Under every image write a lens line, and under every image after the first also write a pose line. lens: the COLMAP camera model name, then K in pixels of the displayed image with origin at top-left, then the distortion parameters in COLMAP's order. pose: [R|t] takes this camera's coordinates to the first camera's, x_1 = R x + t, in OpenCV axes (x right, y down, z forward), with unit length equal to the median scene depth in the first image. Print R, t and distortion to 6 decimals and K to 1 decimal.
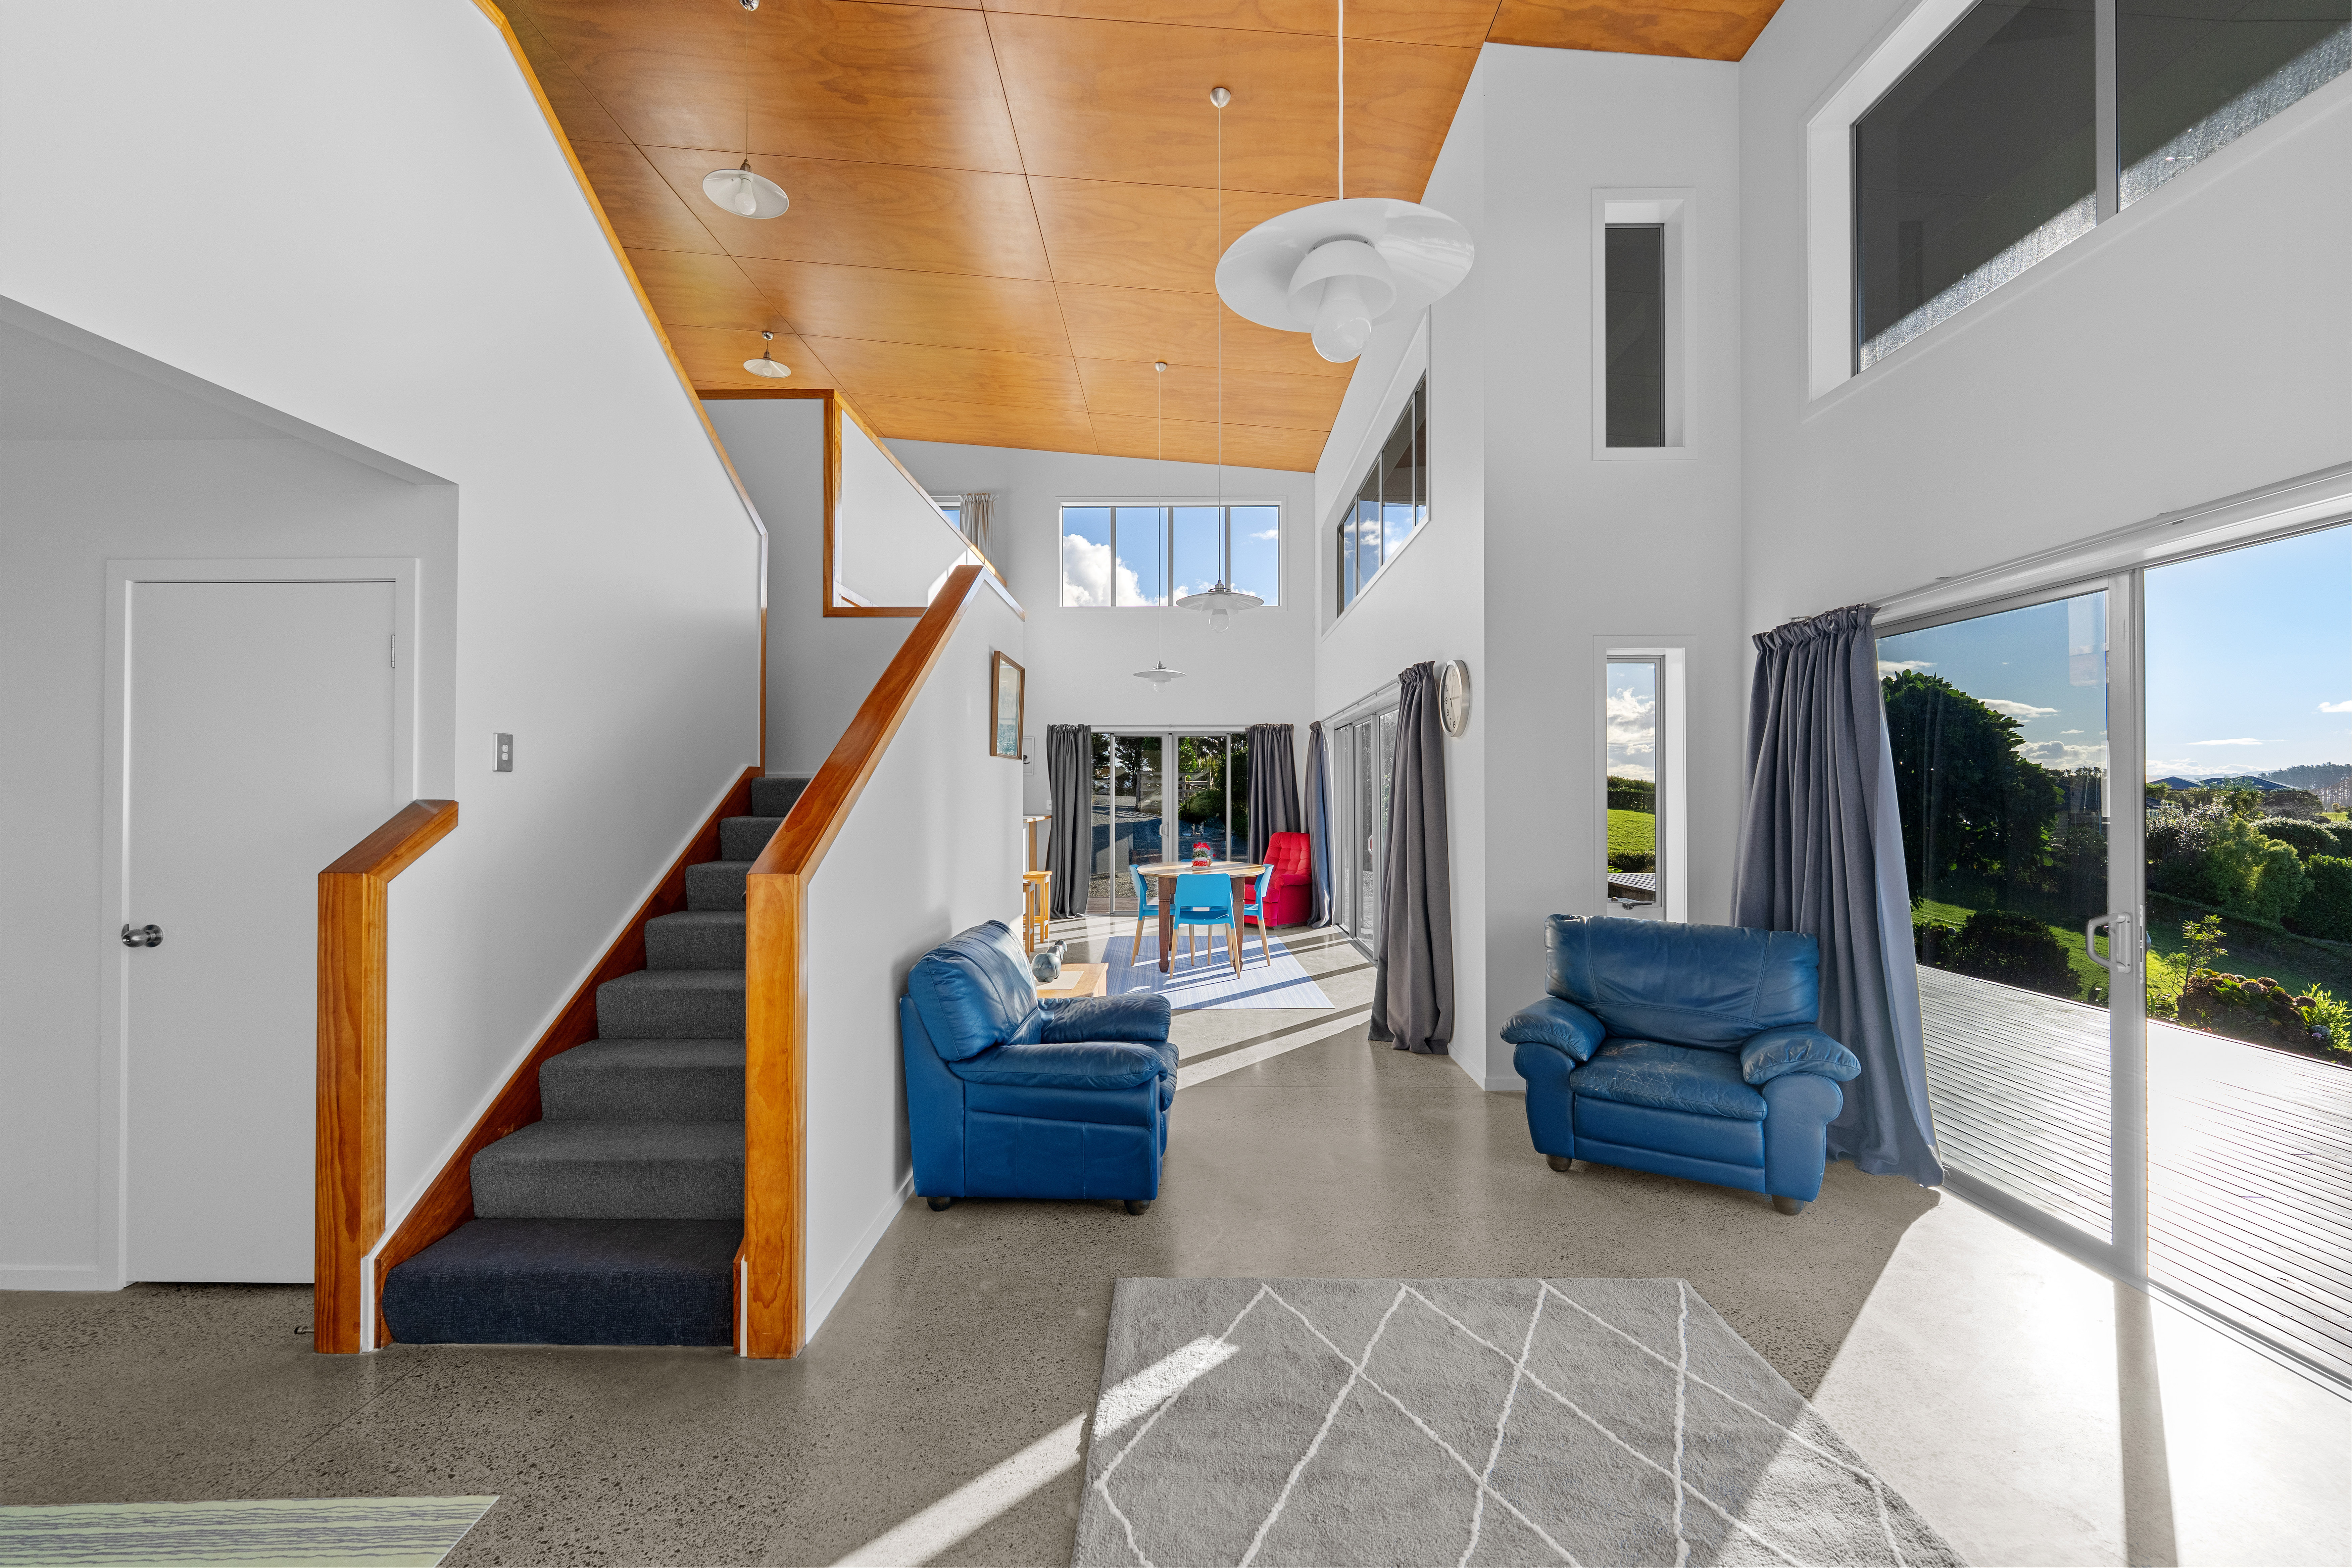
lens RADIAL K [[934.2, 0, 1177.4], [0, 934.2, 786.8], [0, 0, 1]] dist [-0.000394, -0.000019]
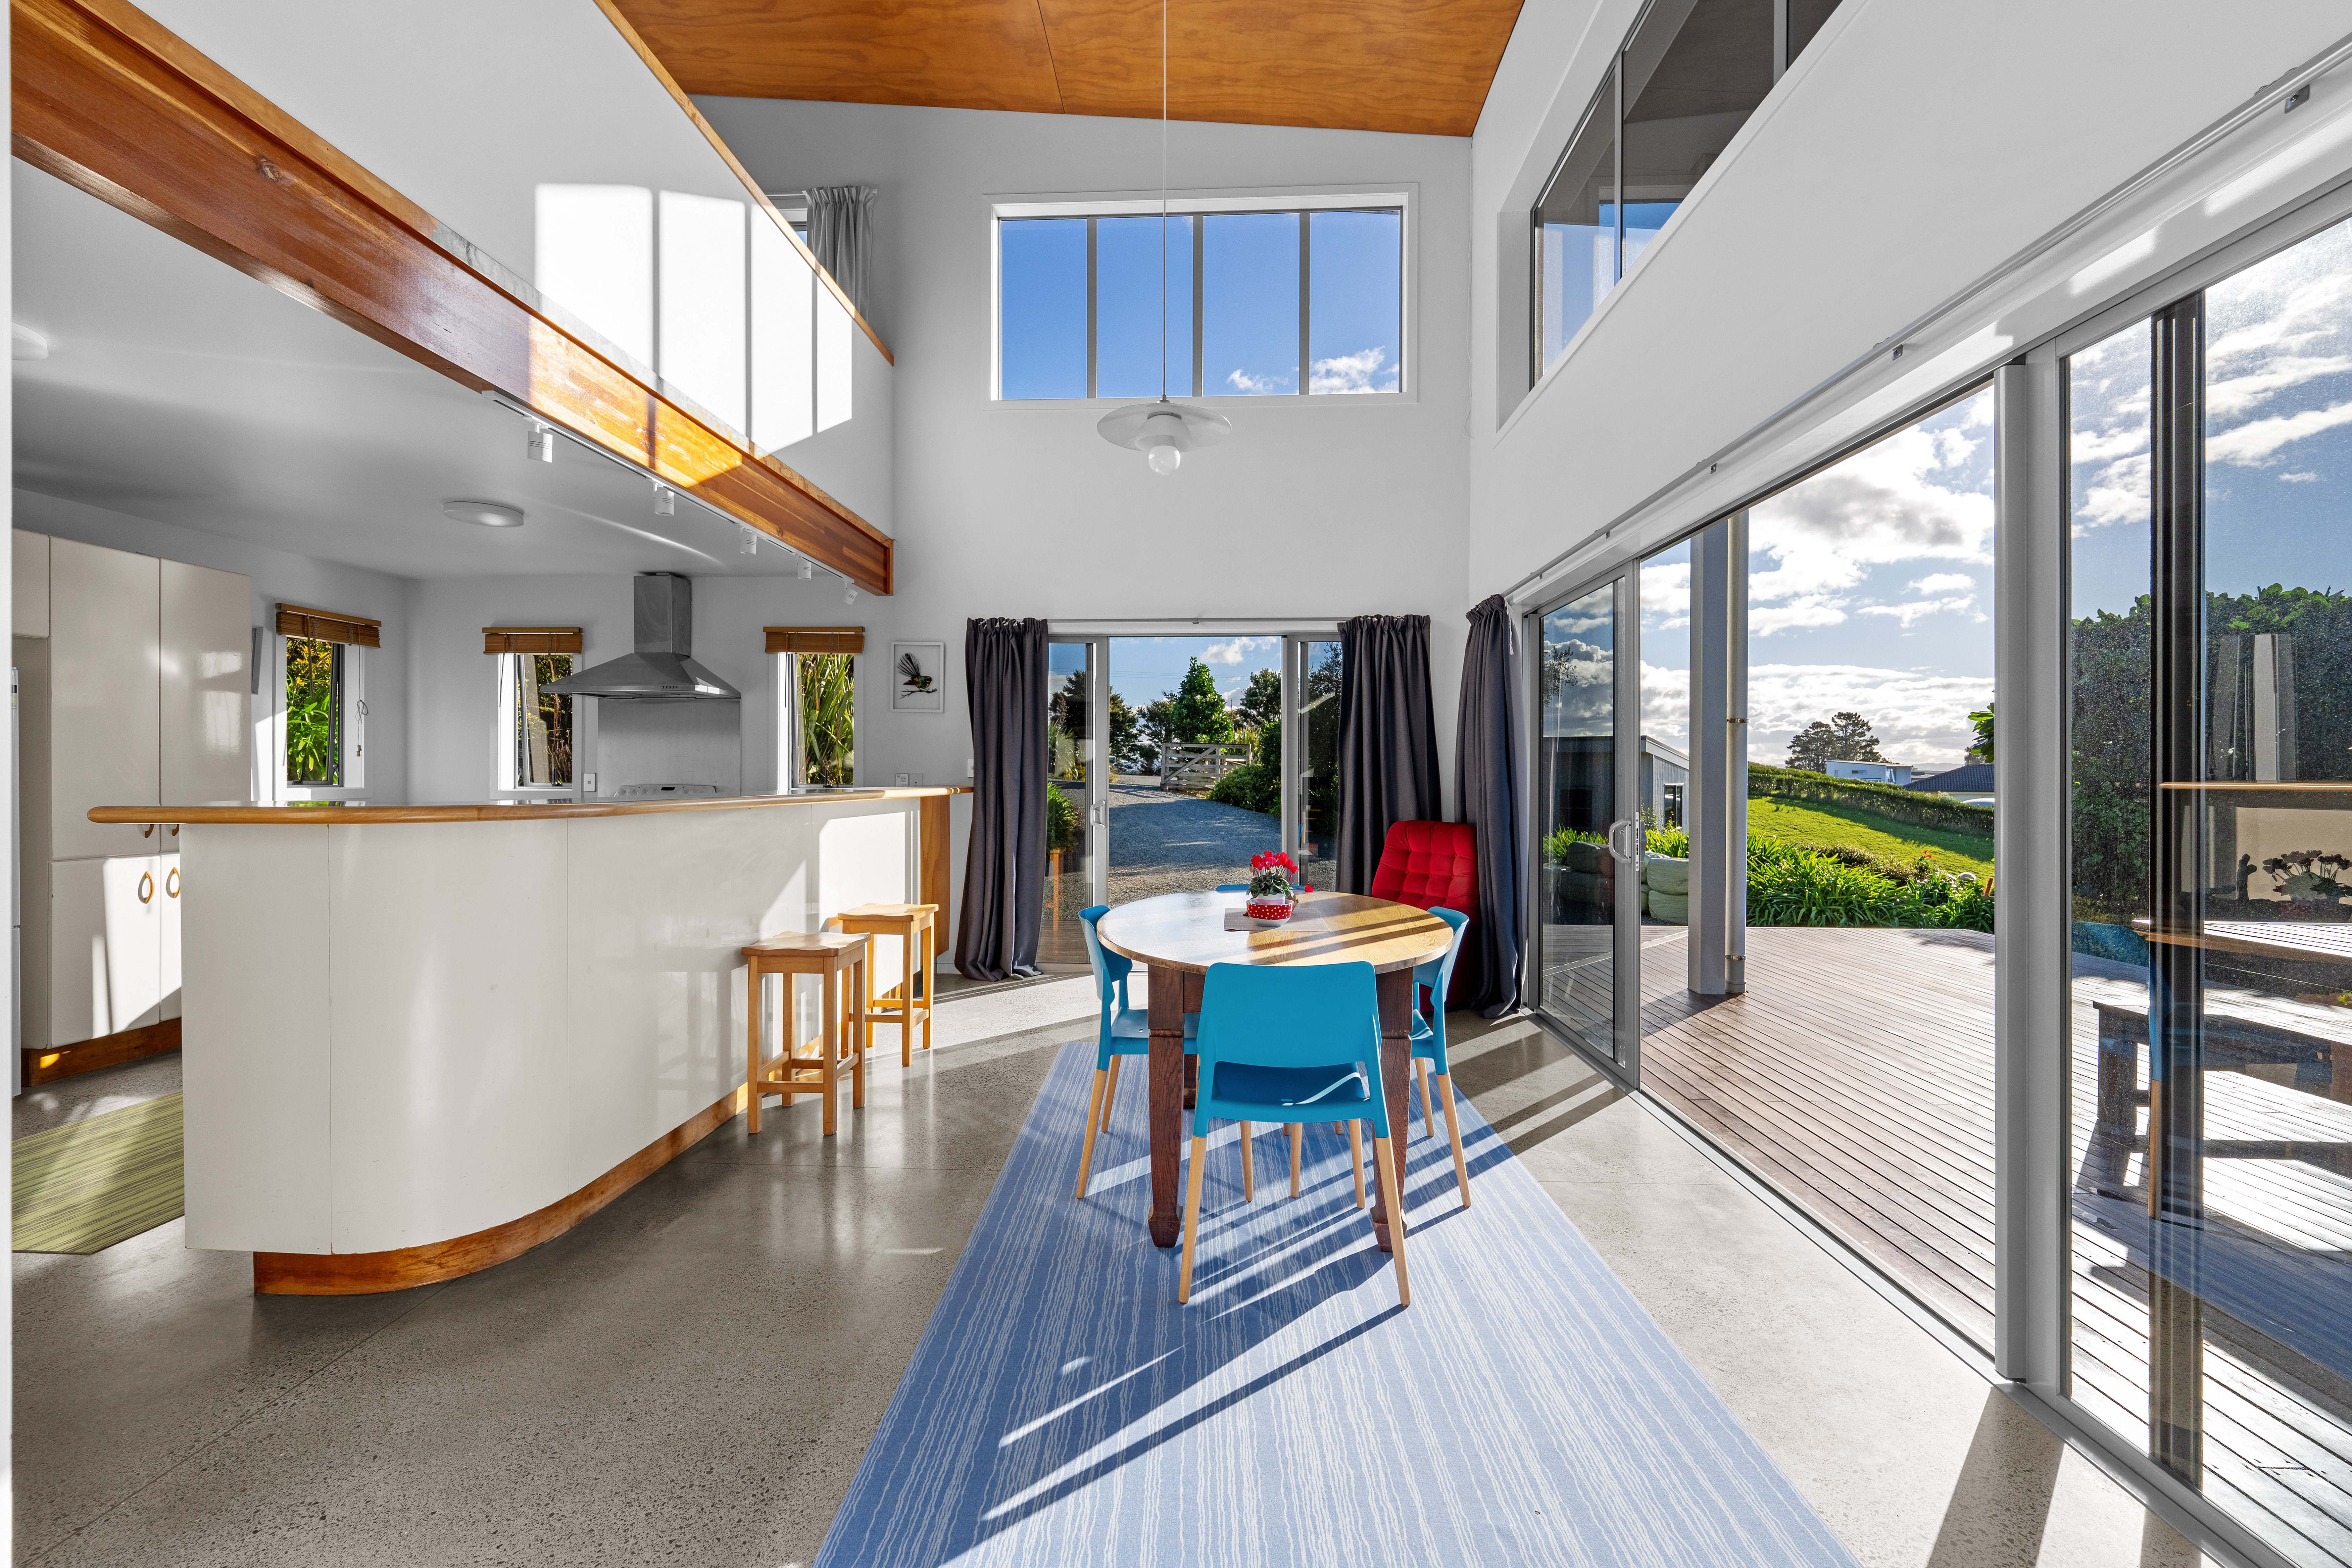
lens RADIAL K [[934.2, 0, 1175.4], [0, 934.2, 777.1], [0, 0, 1]] dist [-0.000394, -0.000019]
pose [[0.999323, 0.002113, -0.036725, 0.000583], [-0.001813, 0.999965, 0.008184, 0.019911], [0.036741, -0.008112, 0.999292, 0.468342]]
